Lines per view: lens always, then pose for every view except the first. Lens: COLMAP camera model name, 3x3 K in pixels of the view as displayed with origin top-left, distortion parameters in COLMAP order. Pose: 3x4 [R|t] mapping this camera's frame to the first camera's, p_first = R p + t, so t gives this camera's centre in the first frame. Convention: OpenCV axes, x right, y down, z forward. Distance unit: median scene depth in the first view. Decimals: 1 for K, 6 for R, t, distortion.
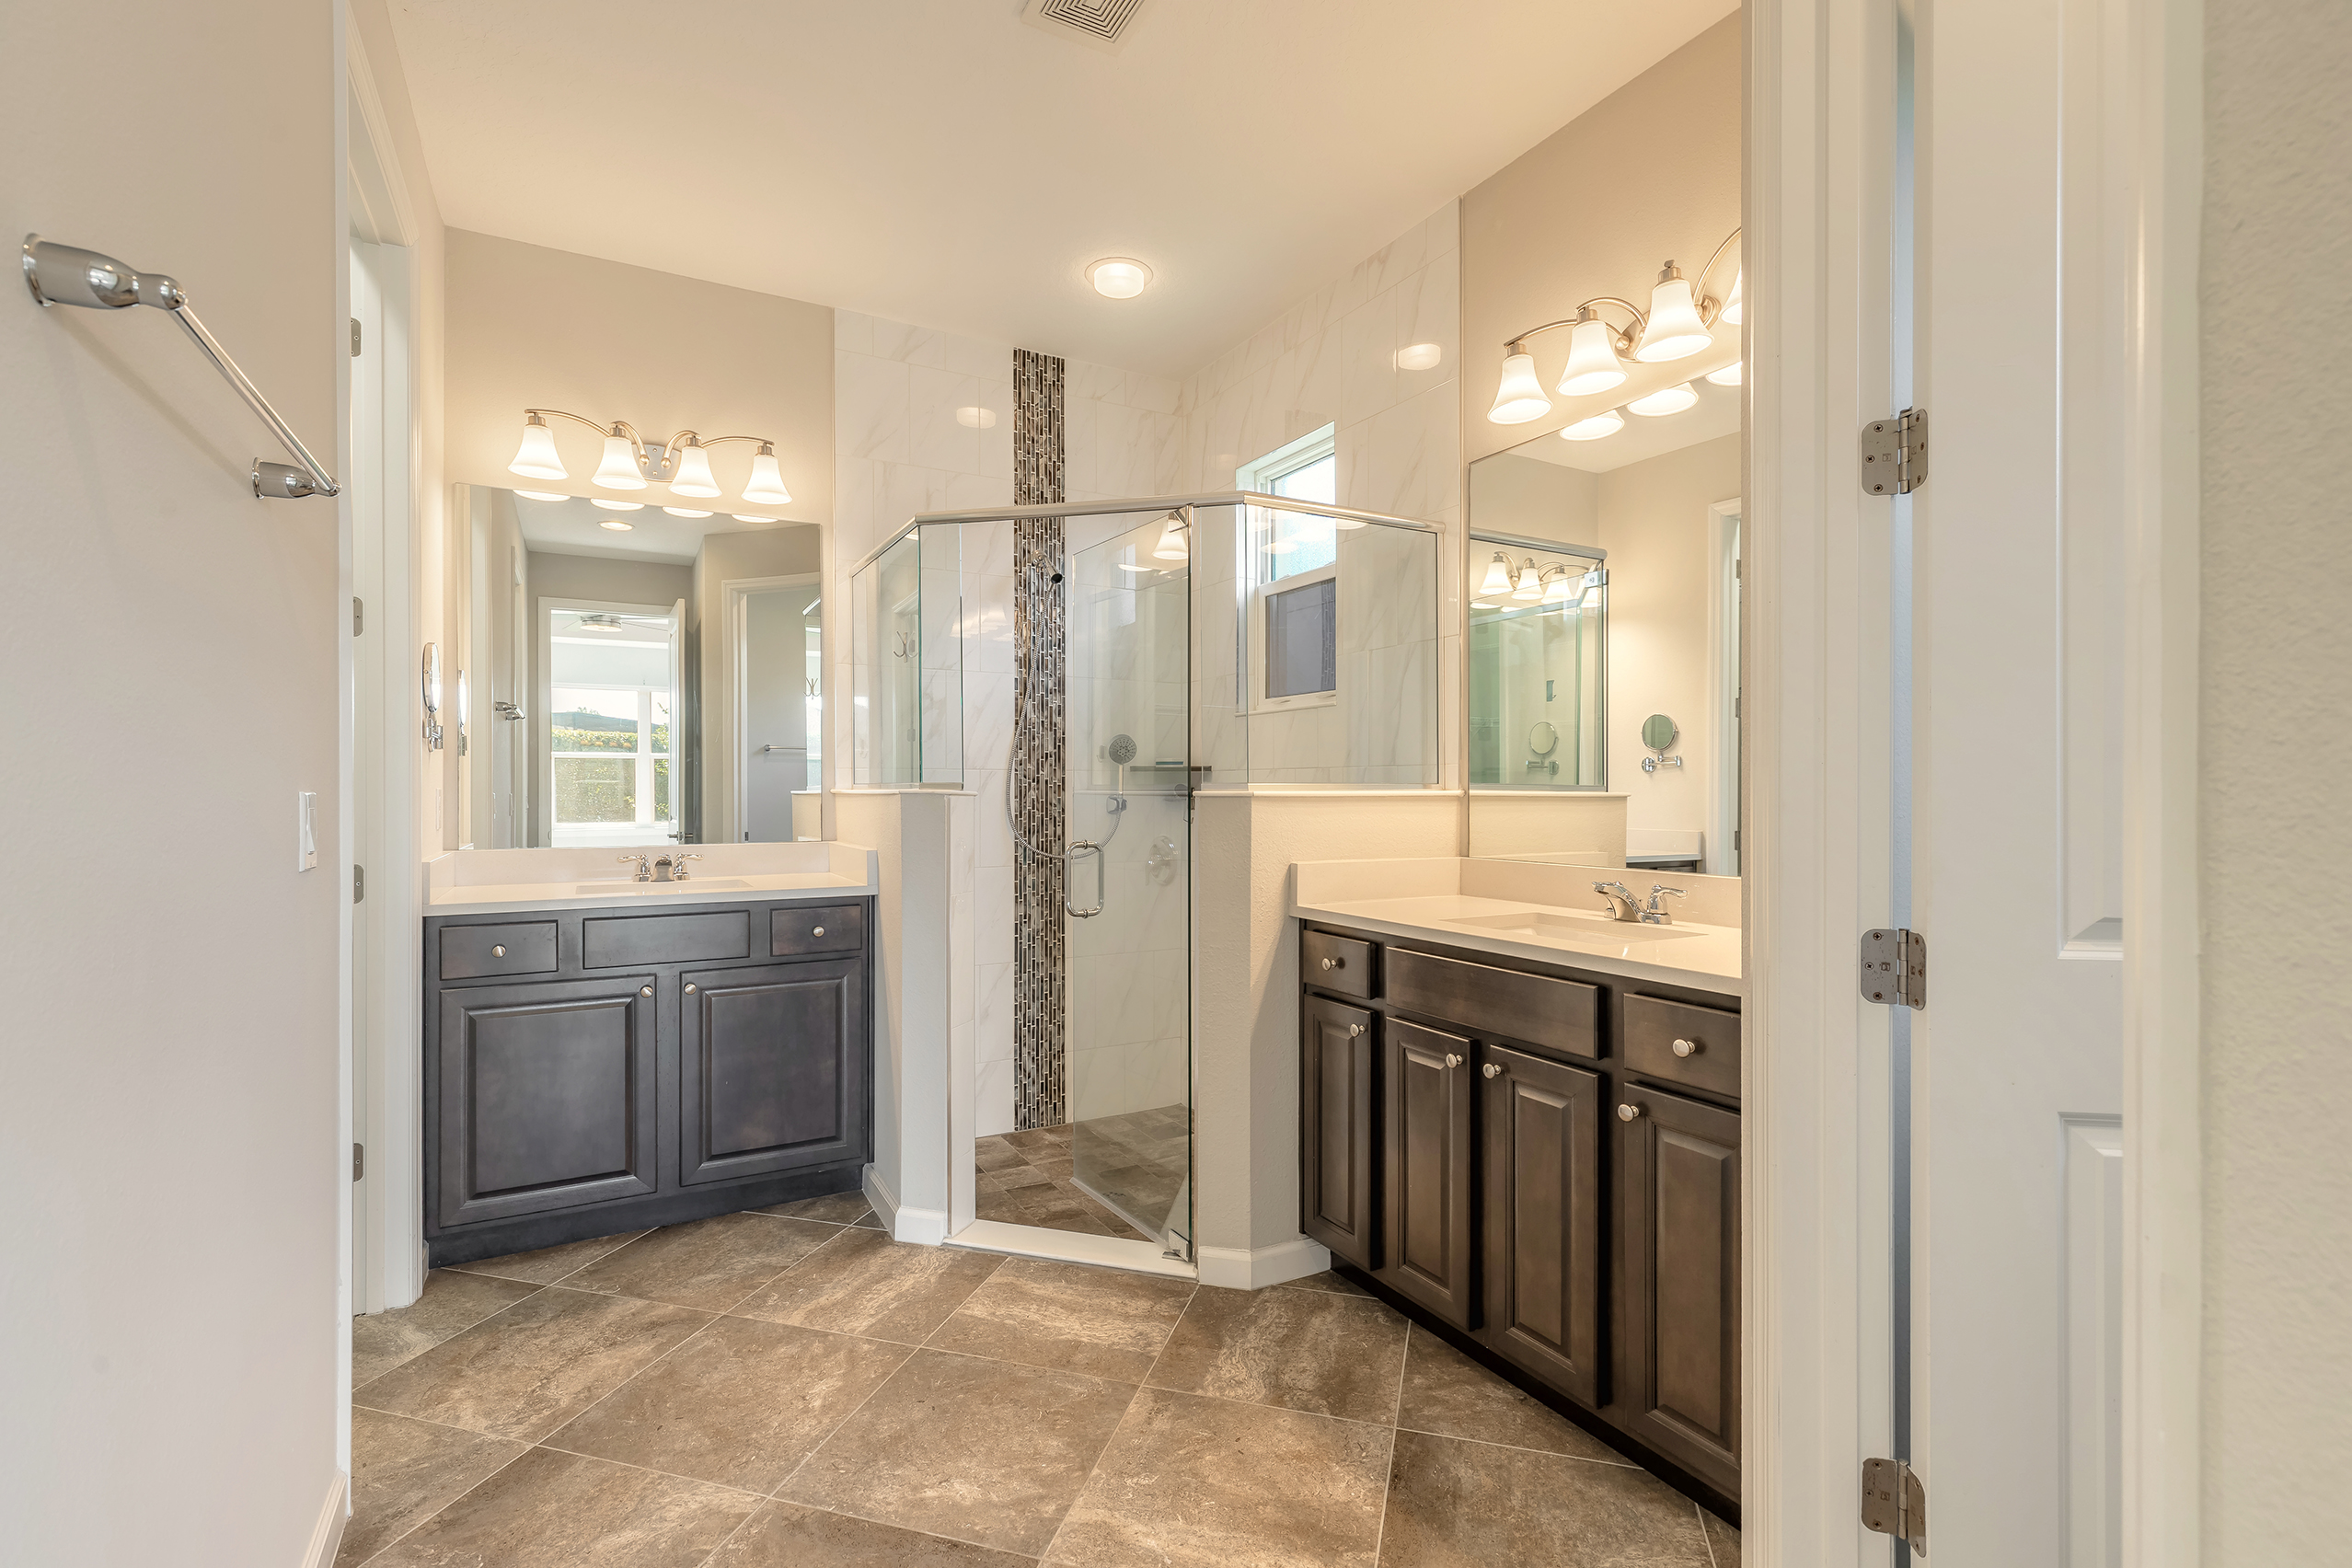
lens RADIAL K [[1057.9, 0, 1173.6], [0, 1057.9, 786.2], [0, 0, 1]] dist [0.007982, -0.001780]
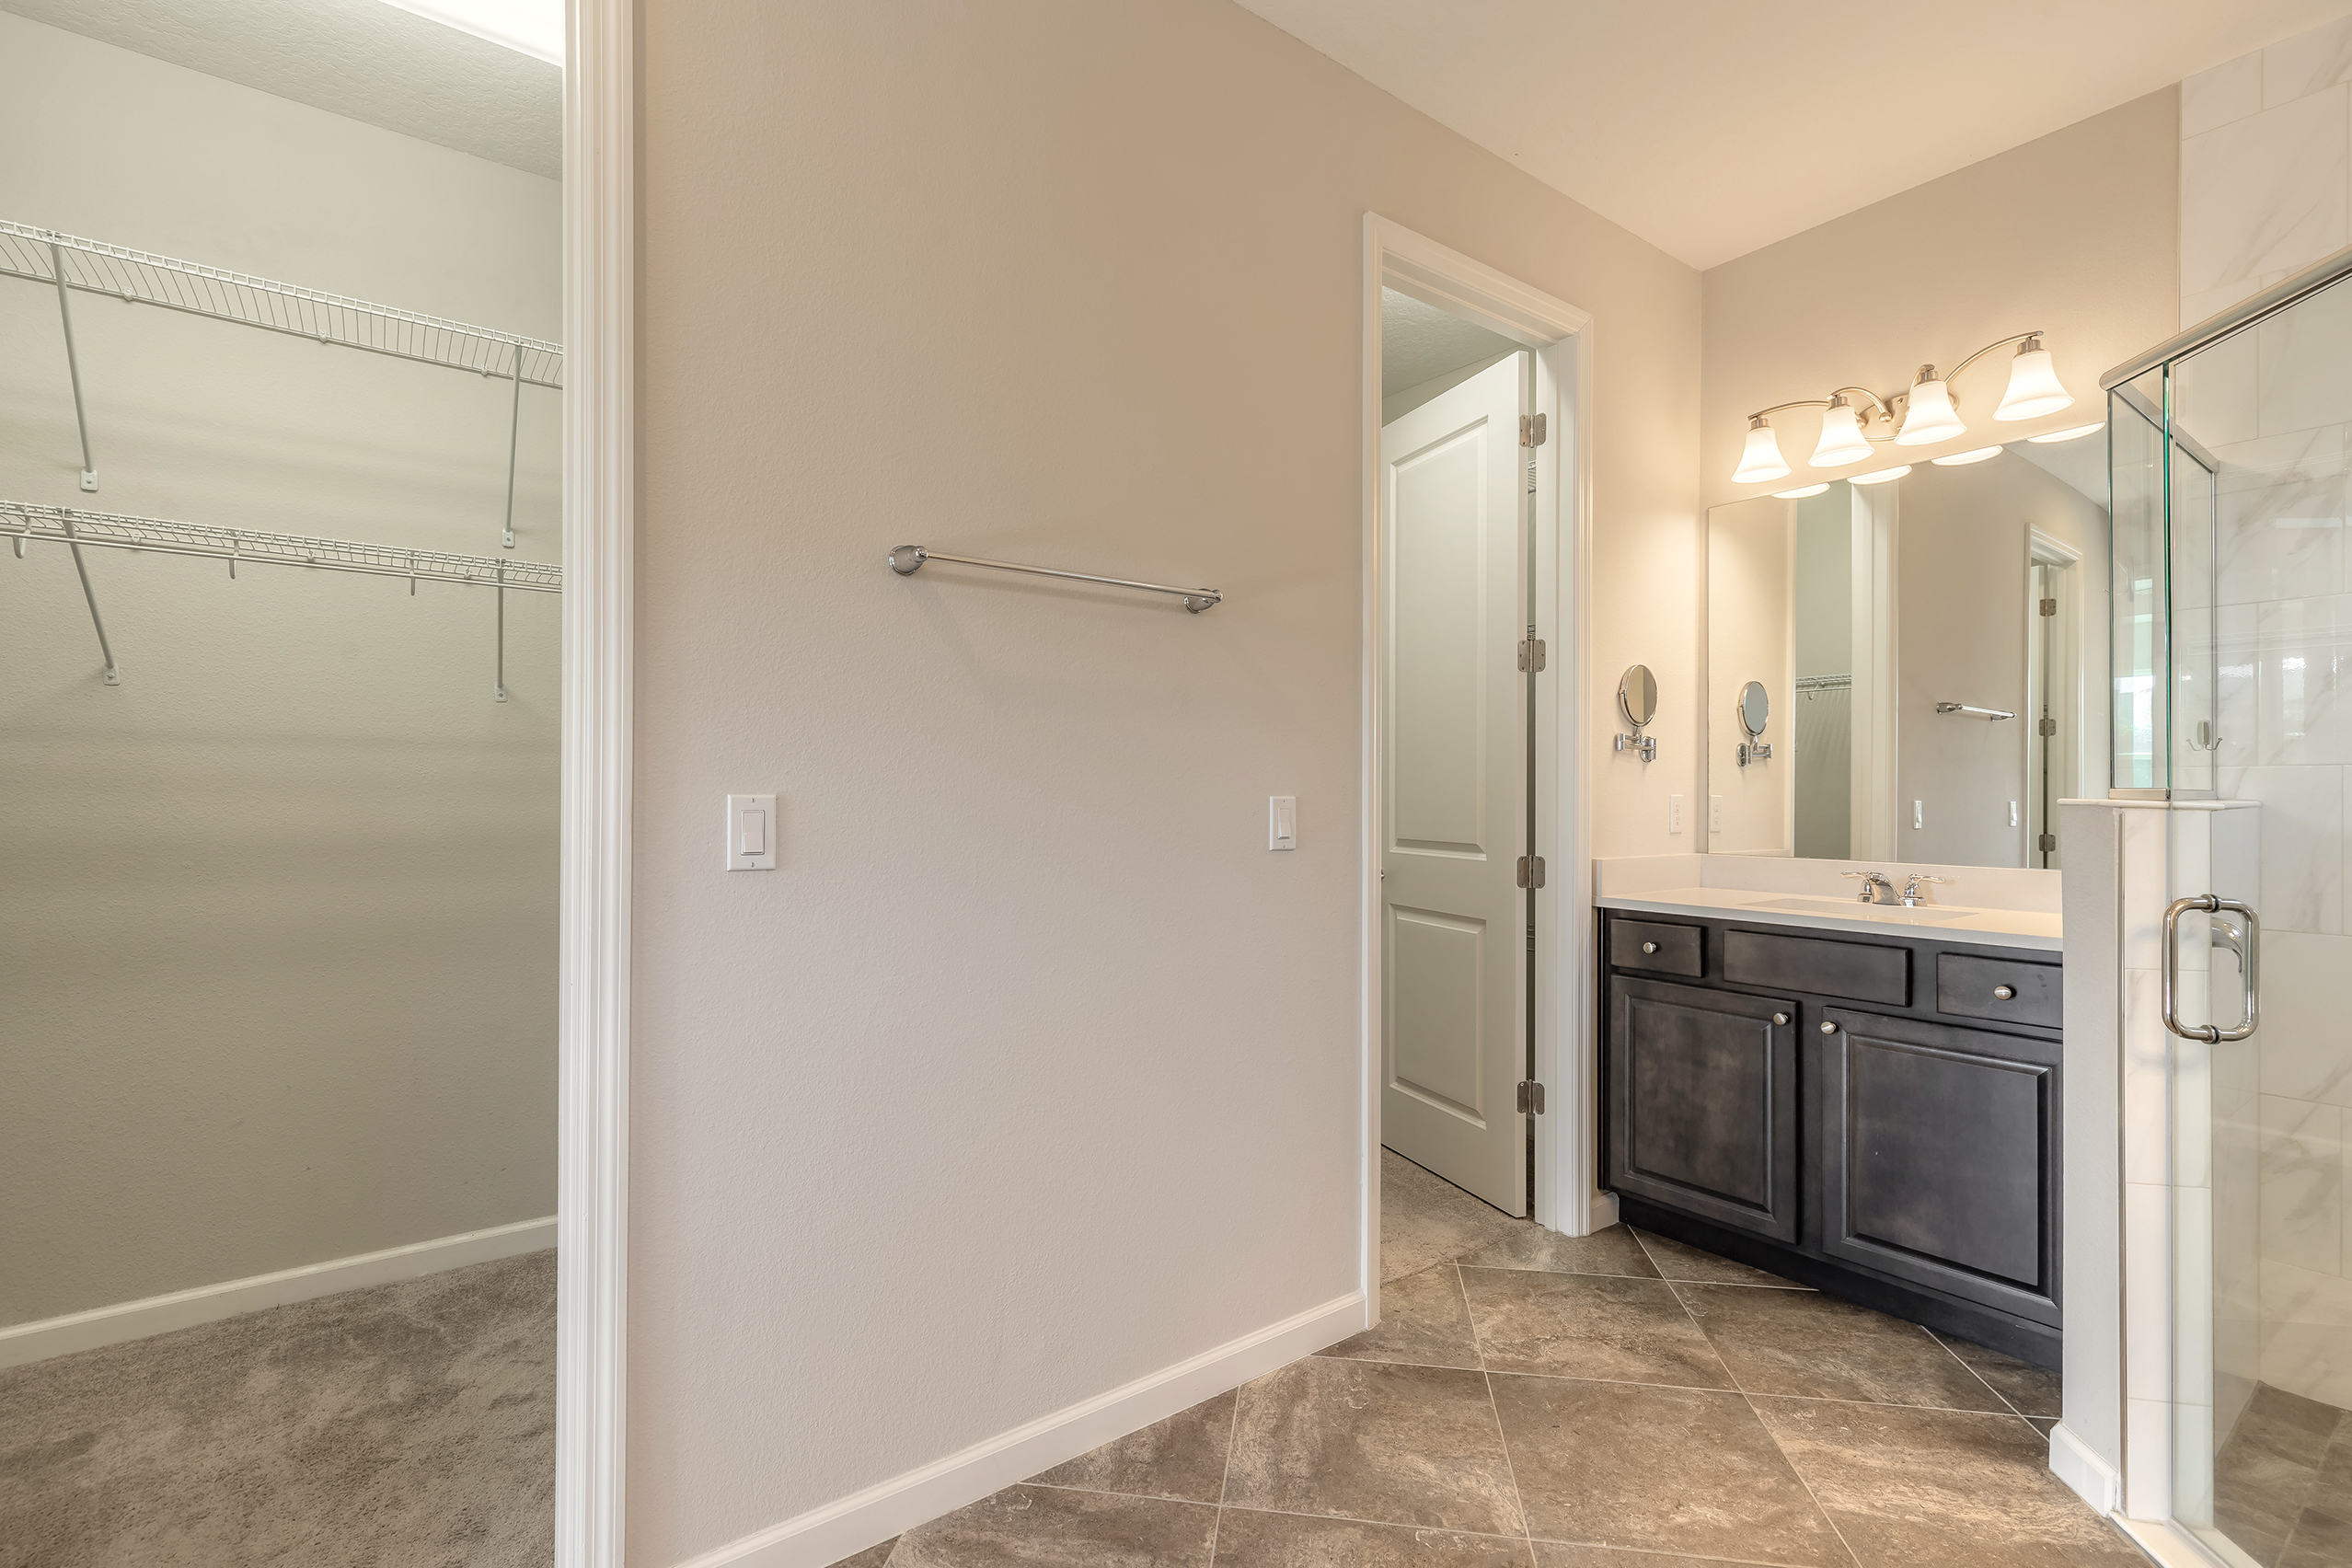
lens RADIAL K [[1057.9, 0, 1166.5], [0, 1057.9, 788.9], [0, 0, 1]] dist [0.007982, -0.001780]
pose [[0.130580, -0.004403, -0.991428, 0.412420], [0.000128, 0.999990, -0.004424, -0.000093], [0.991438, 0.000451, 0.130580, 0.433504]]
